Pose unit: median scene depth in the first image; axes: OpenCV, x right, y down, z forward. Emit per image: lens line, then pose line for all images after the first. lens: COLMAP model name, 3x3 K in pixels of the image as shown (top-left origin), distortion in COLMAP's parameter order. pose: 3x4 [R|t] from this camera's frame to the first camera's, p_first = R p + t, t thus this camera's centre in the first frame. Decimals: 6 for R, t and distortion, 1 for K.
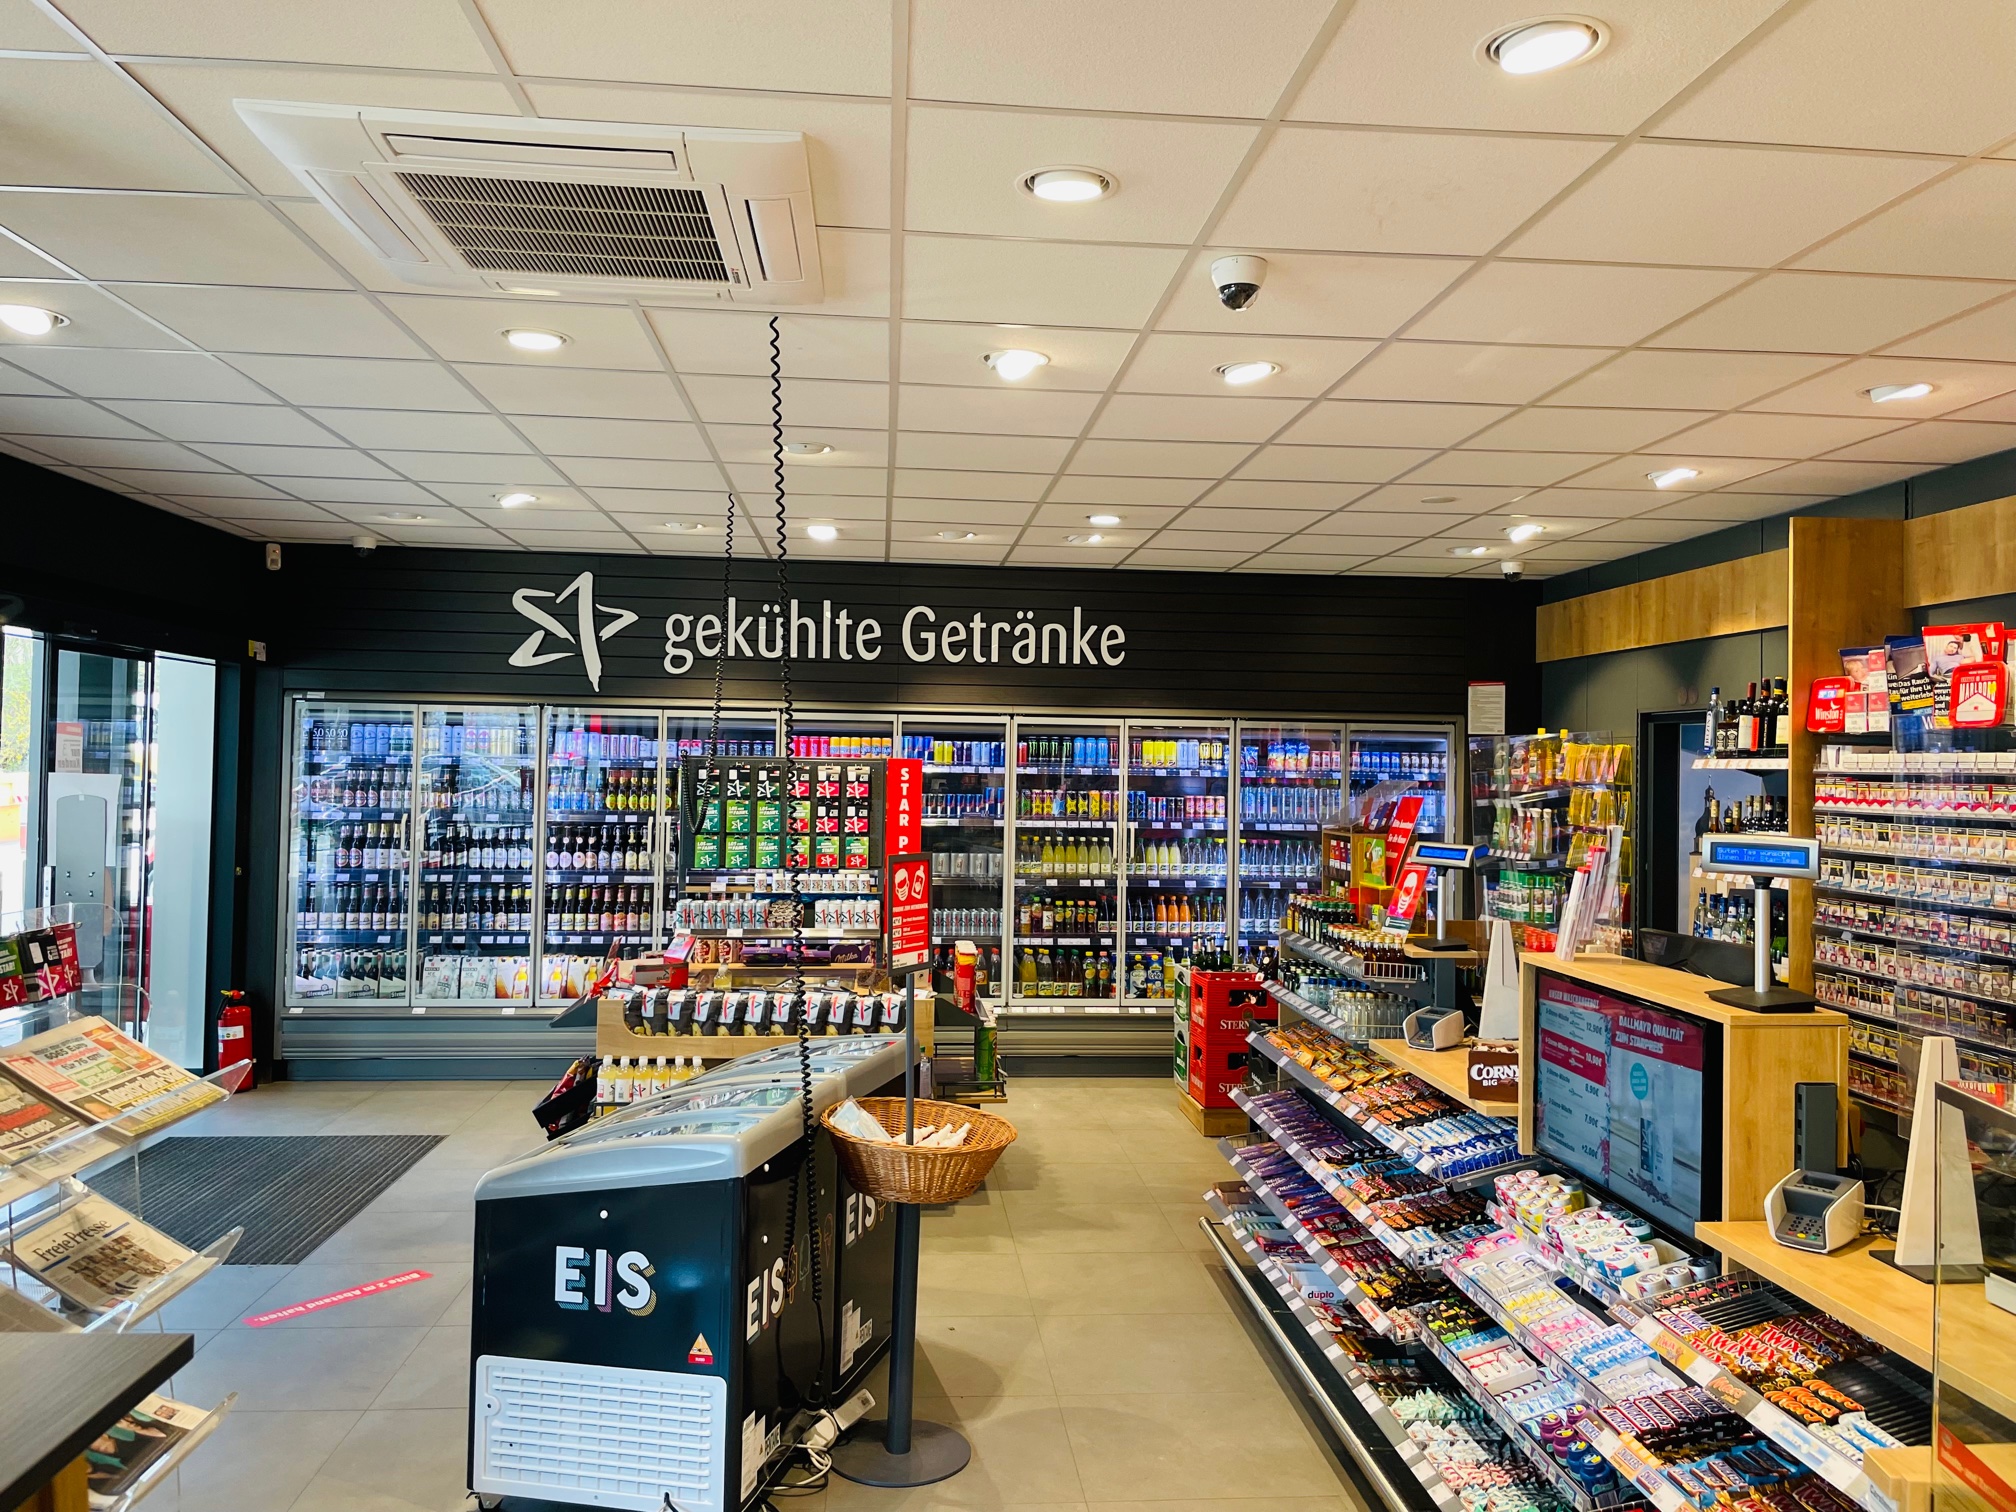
lens RADIAL K [[1534.2, 0, 1014.5], [0, 1534.2, 727.7], [0, 0, 1]] dist [0.081240, -0.109816]
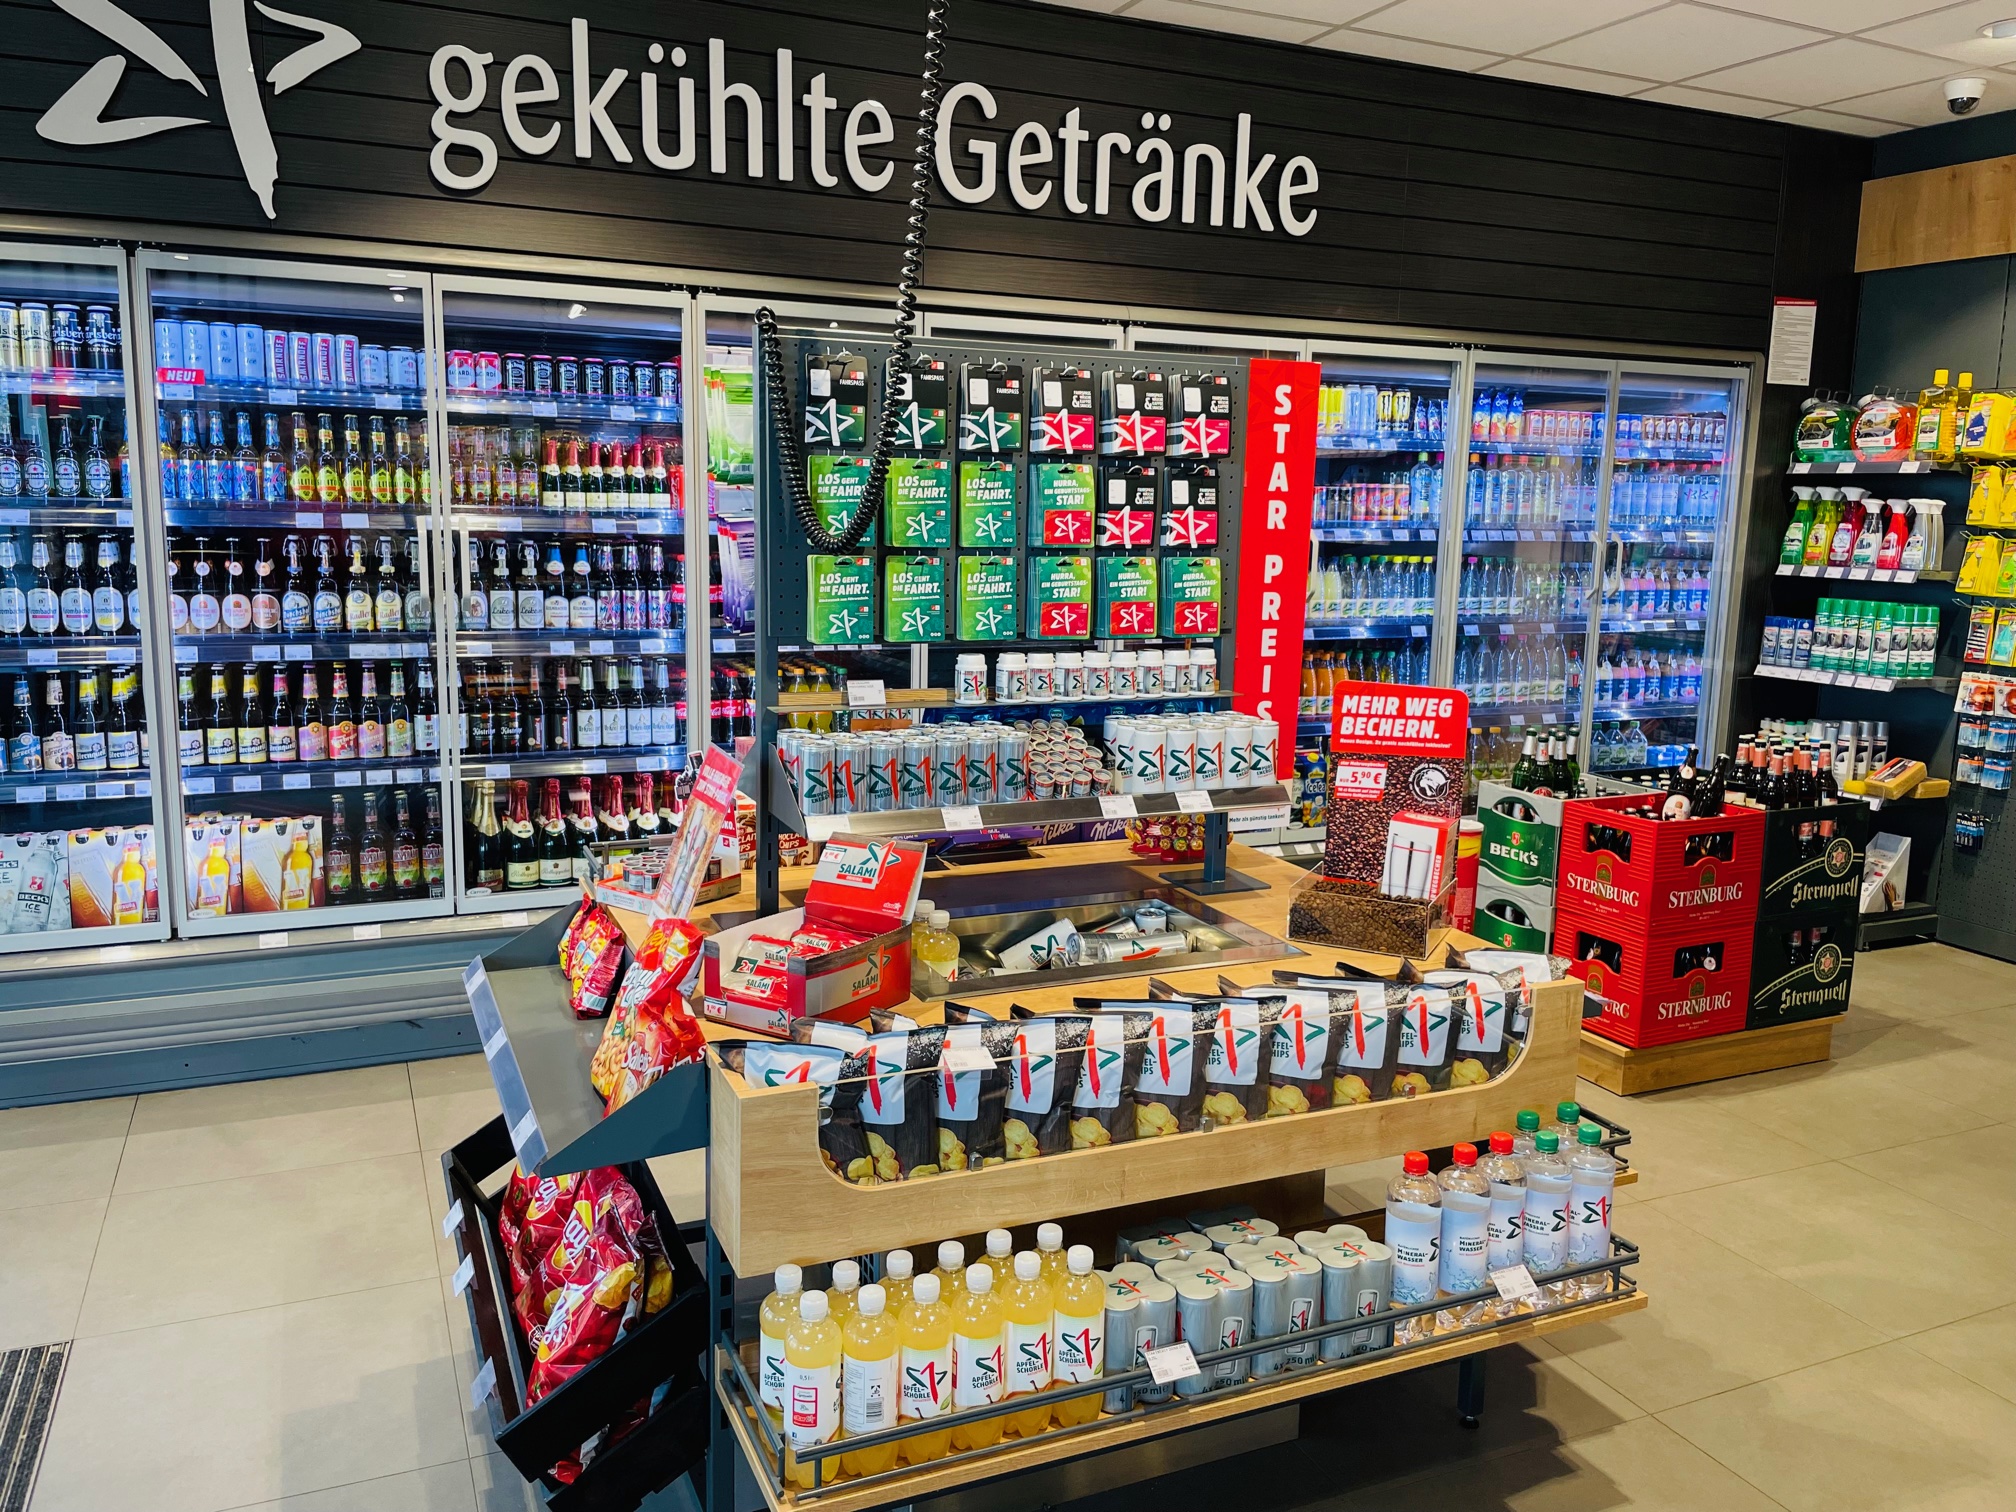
lens RADIAL K [[1545.0, 0, 1014.0], [0, 1545.0, 746.4], [0, 0, 1]] dist [0.079461, -0.116791]
pose [[0.945968, -0.047766, 0.320724, -0.219805], [-0.014425, 0.981913, 0.188783, 0.034883], [-0.323940, -0.183209, 0.928169, 0.499561]]
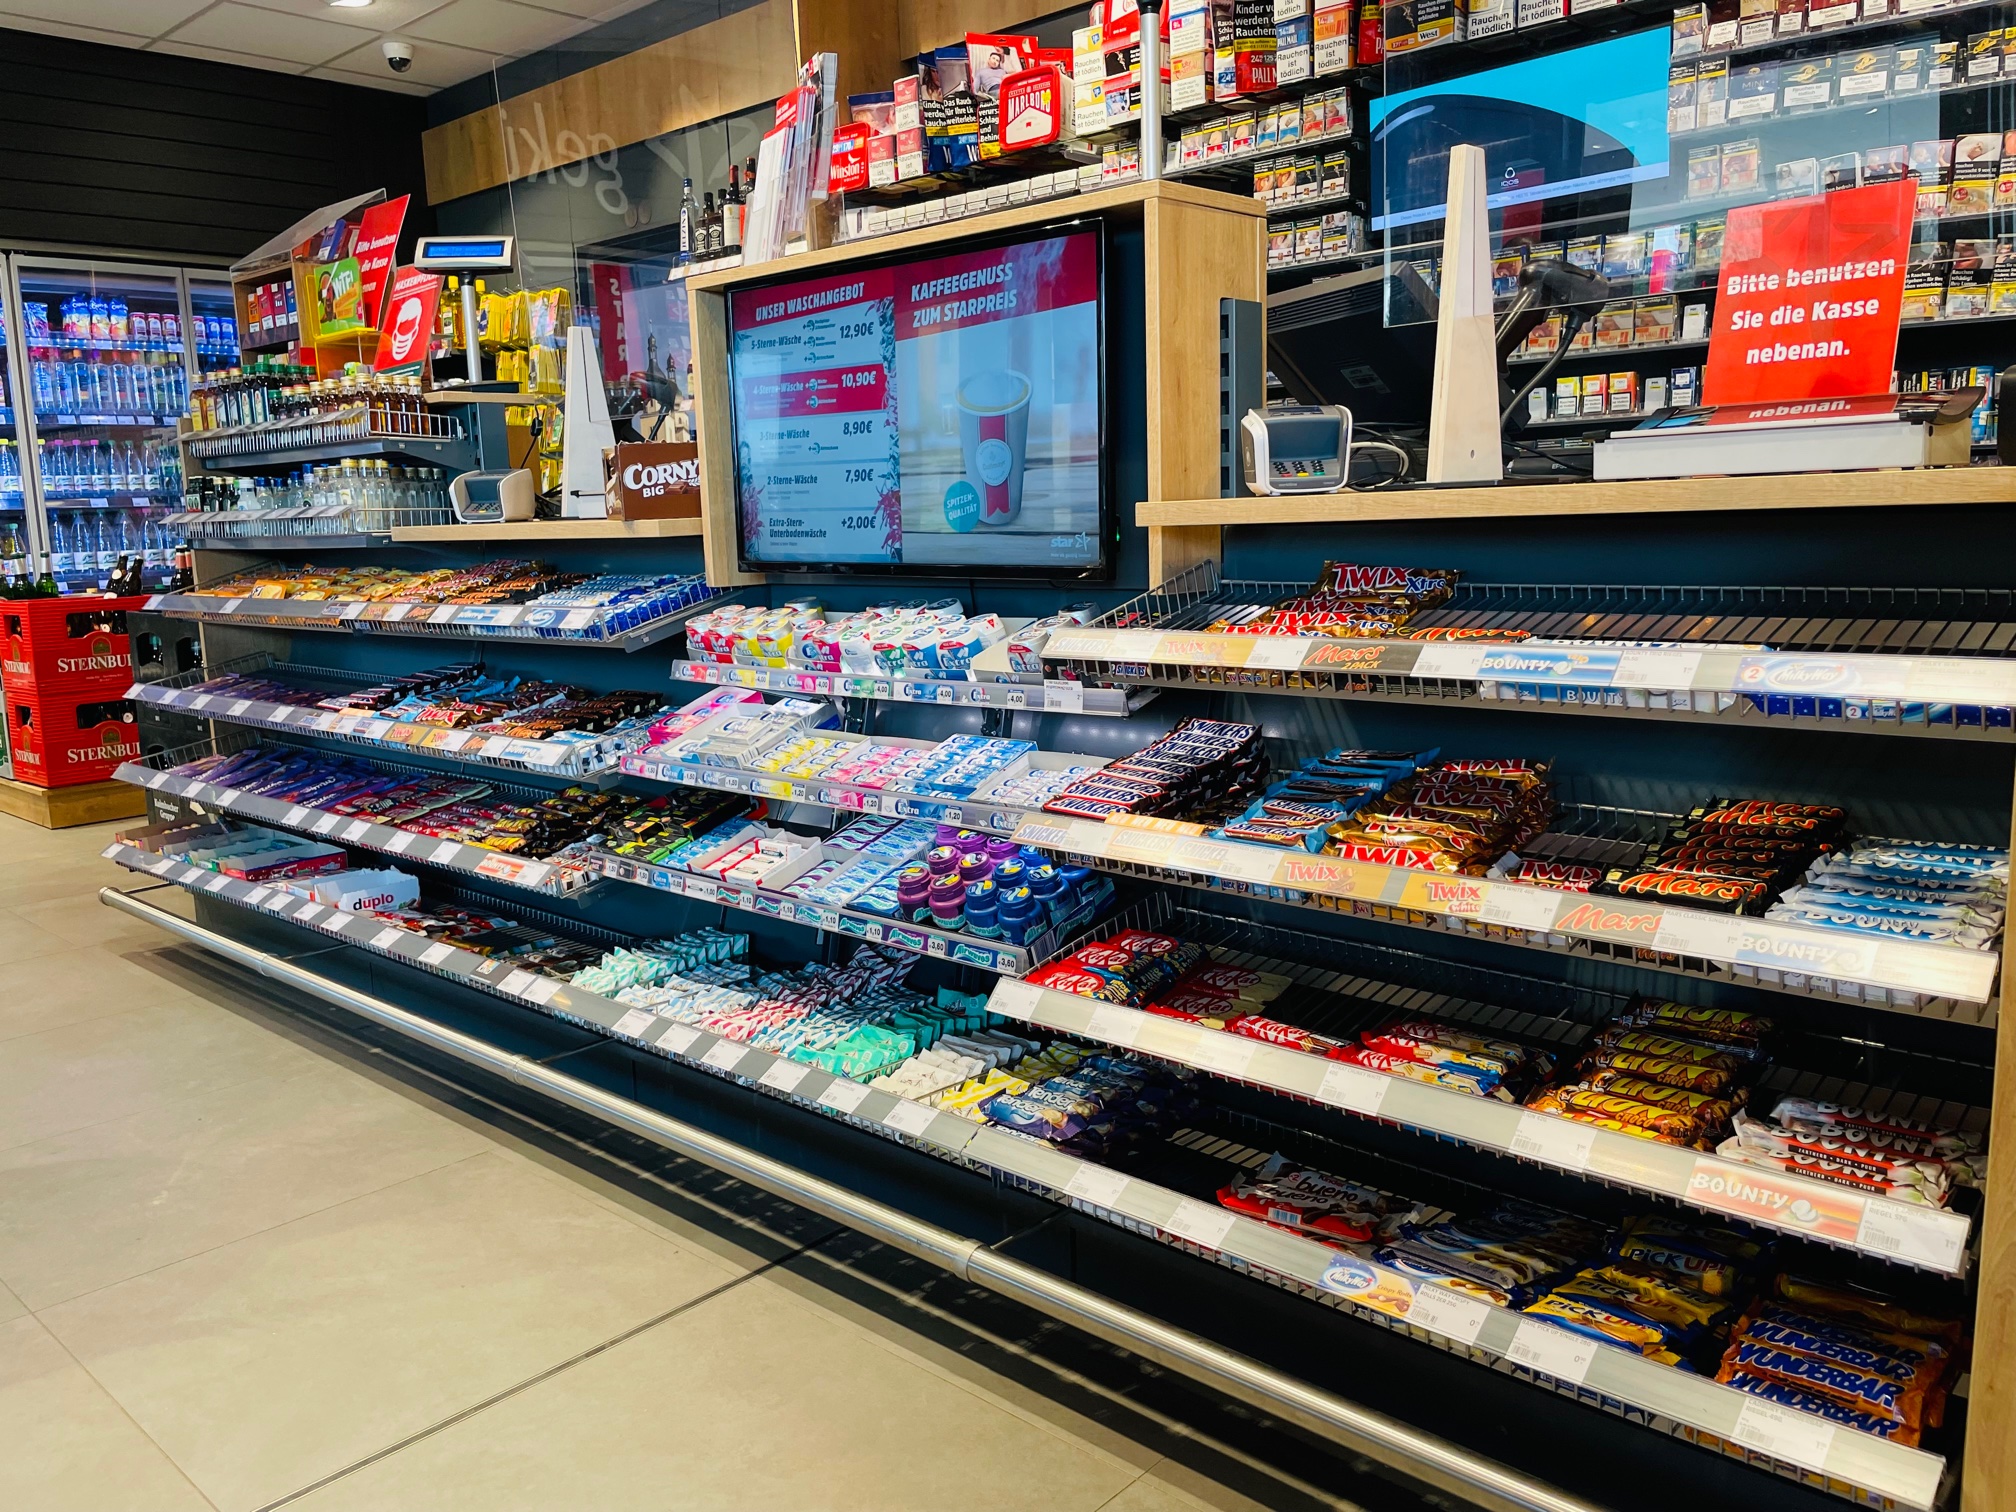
lens RADIAL K [[1545.0, 0, 1014.0], [0, 1545.0, 746.4], [0, 0, 1]] dist [0.079461, -0.116791]
pose [[0.739379, -0.143802, 0.657754, -0.012003], [0.026988, 0.982470, 0.184456, 0.096338], [-0.672748, -0.118631, 0.730299, 0.179512]]
